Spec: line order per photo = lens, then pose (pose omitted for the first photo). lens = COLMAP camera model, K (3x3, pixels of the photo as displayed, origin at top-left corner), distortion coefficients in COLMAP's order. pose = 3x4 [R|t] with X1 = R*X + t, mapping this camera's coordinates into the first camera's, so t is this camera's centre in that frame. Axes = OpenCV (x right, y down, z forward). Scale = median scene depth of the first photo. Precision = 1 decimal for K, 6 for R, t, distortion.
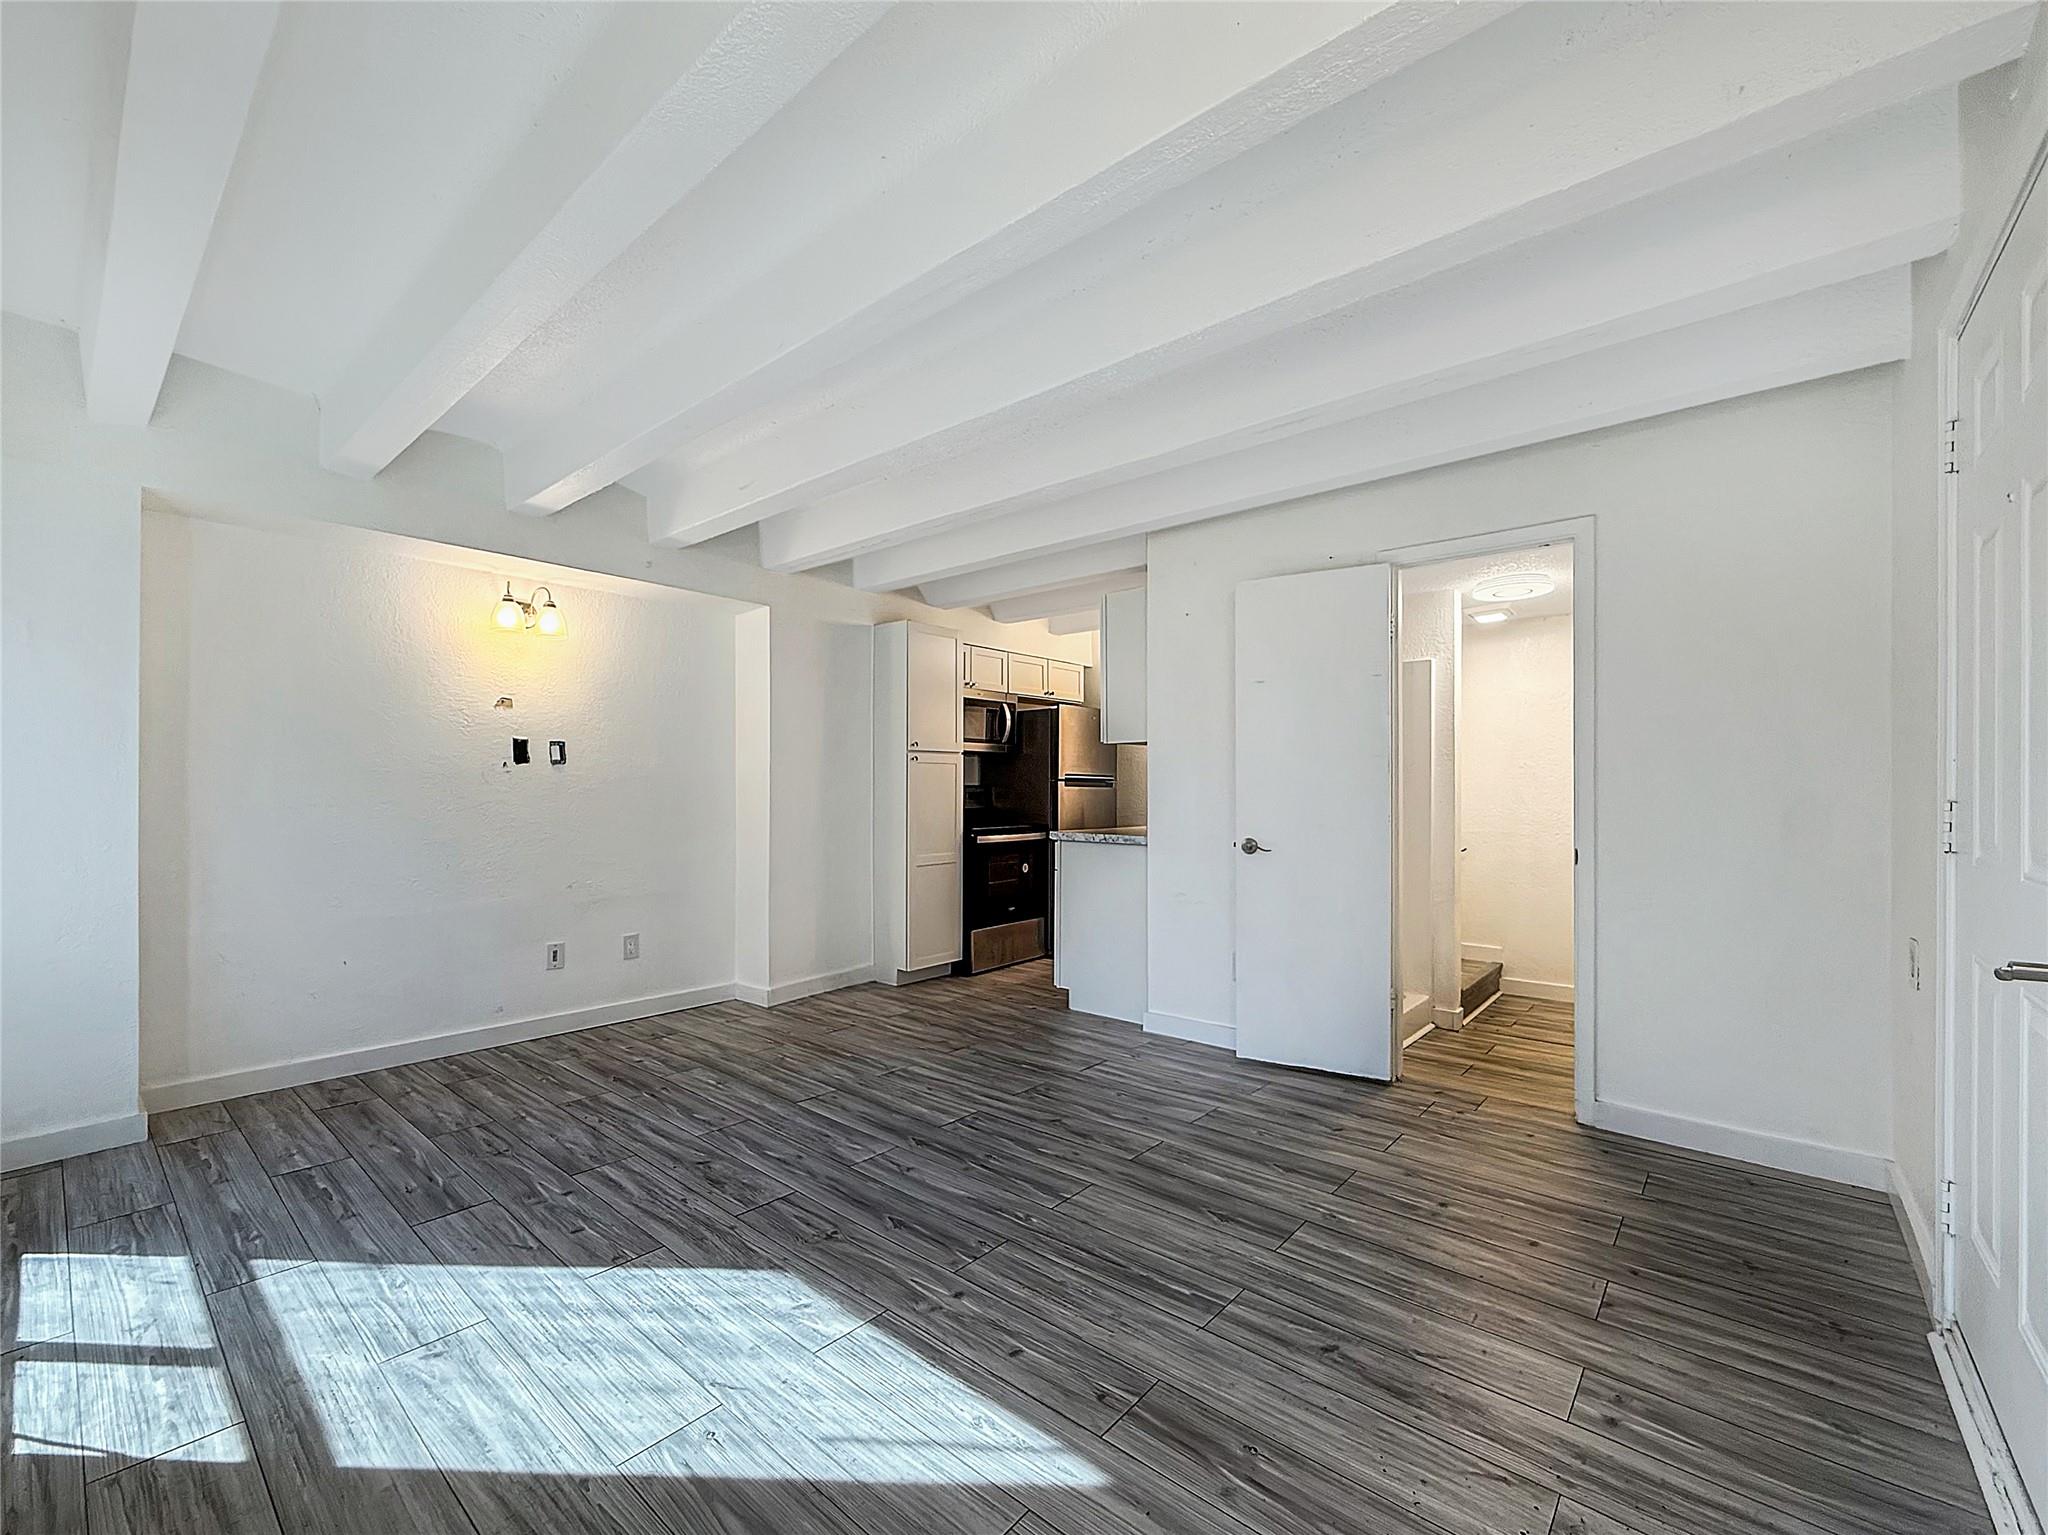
lens RADIAL K [[855.7, 0, 1025.3], [0, 855.7, 807.0], [0, 0, 1]] dist [-0.000046, 0.000344]
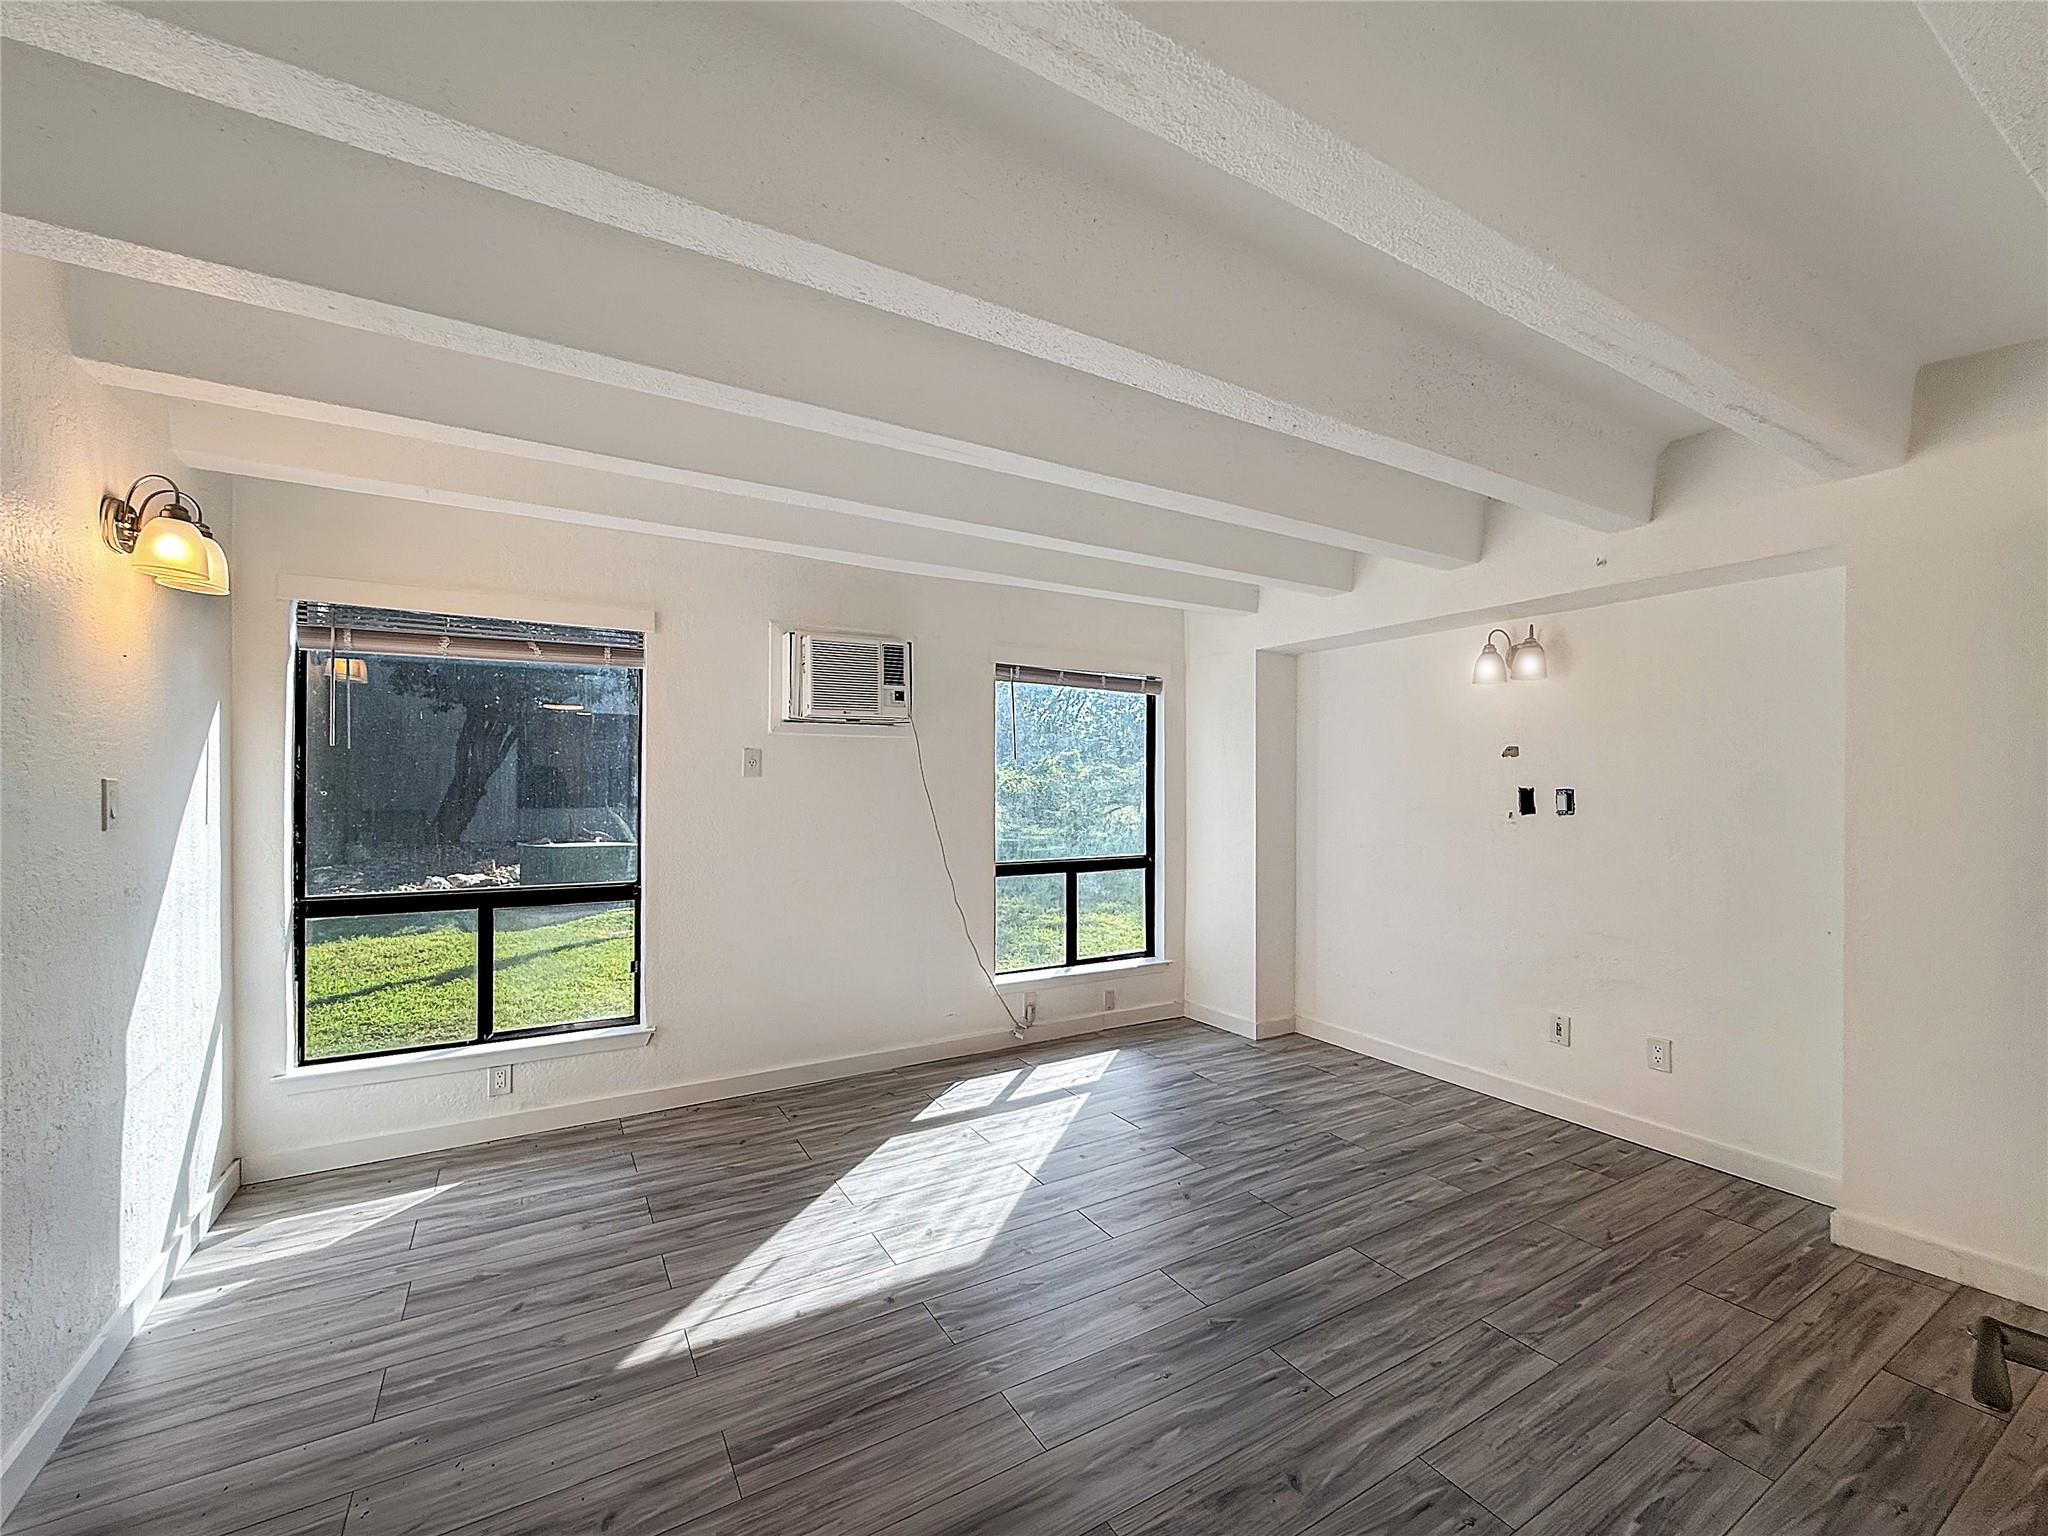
lens RADIAL K [[827.4, 0, 1005.0], [0, 827.4, 786.1], [0, 0, 1]] dist [-0.000968, -0.000032]
pose [[-0.331150, -0.002747, -0.943574, 0.609929], [-0.021657, 0.999754, 0.004690, -0.095537], [0.943330, 0.021988, -0.331128, 0.973707]]
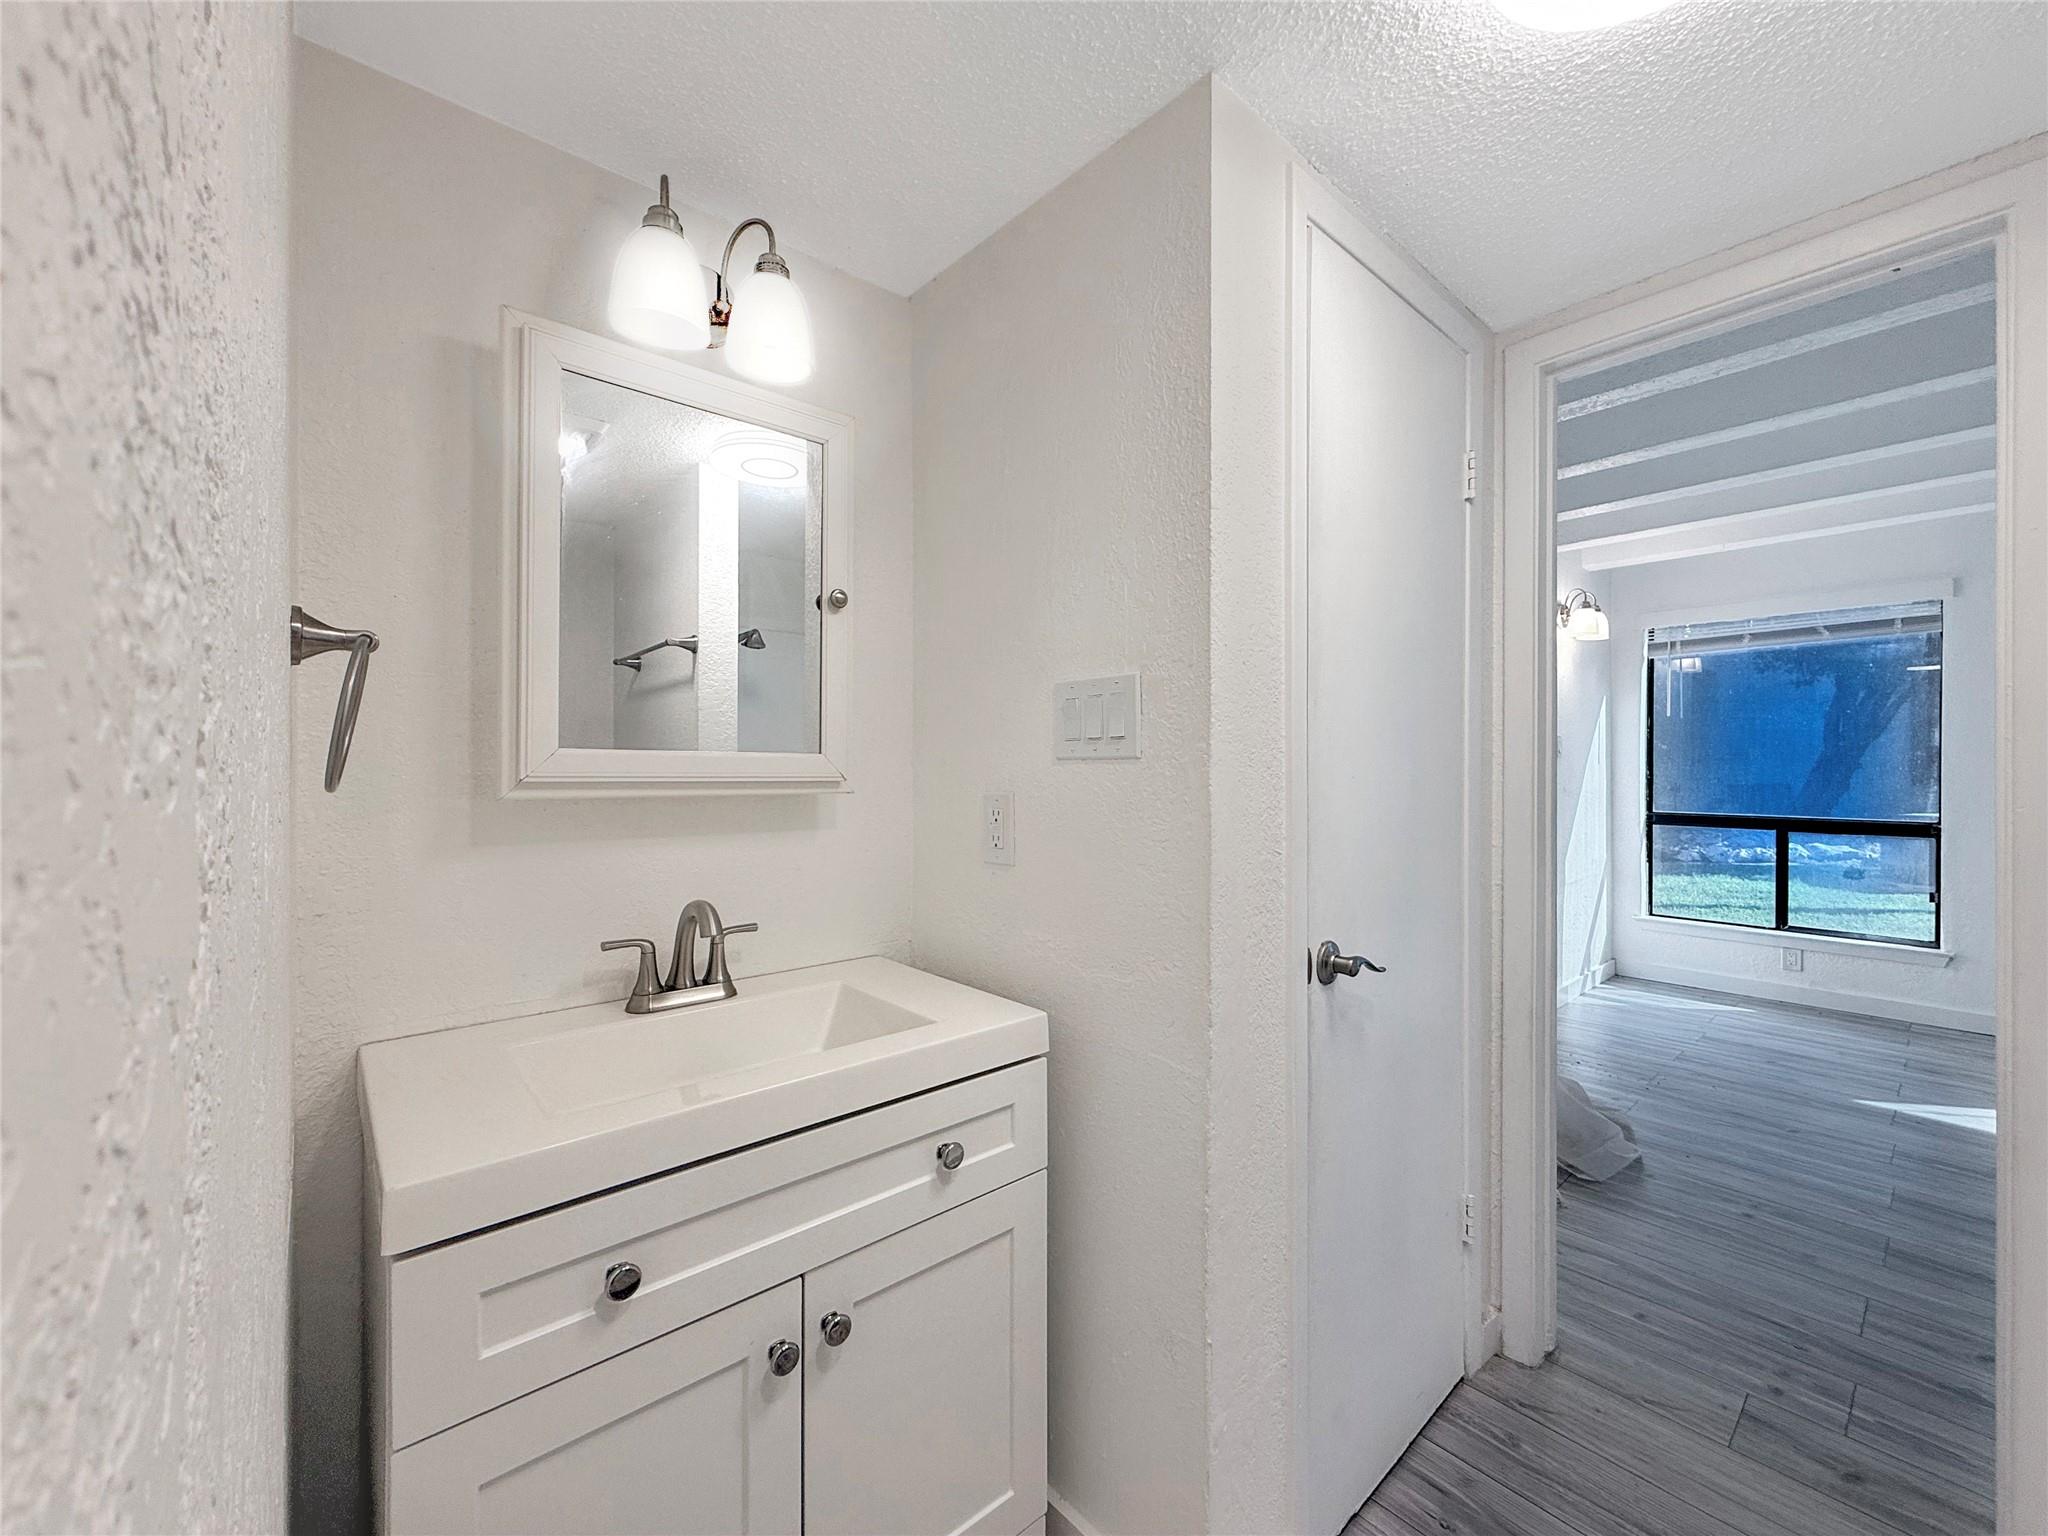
lens RADIAL K [[821.5, 0, 1024.0], [0, 821.5, 768.0], [0, 0, 1]] dist [0.000962, 0.000253]
pose [[-0.989114, -0.003941, 0.147099, 0.920603], [-0.001045, 0.999804, 0.019757, -0.052719], [-0.147148, 0.019388, -0.988924, 1.604496]]
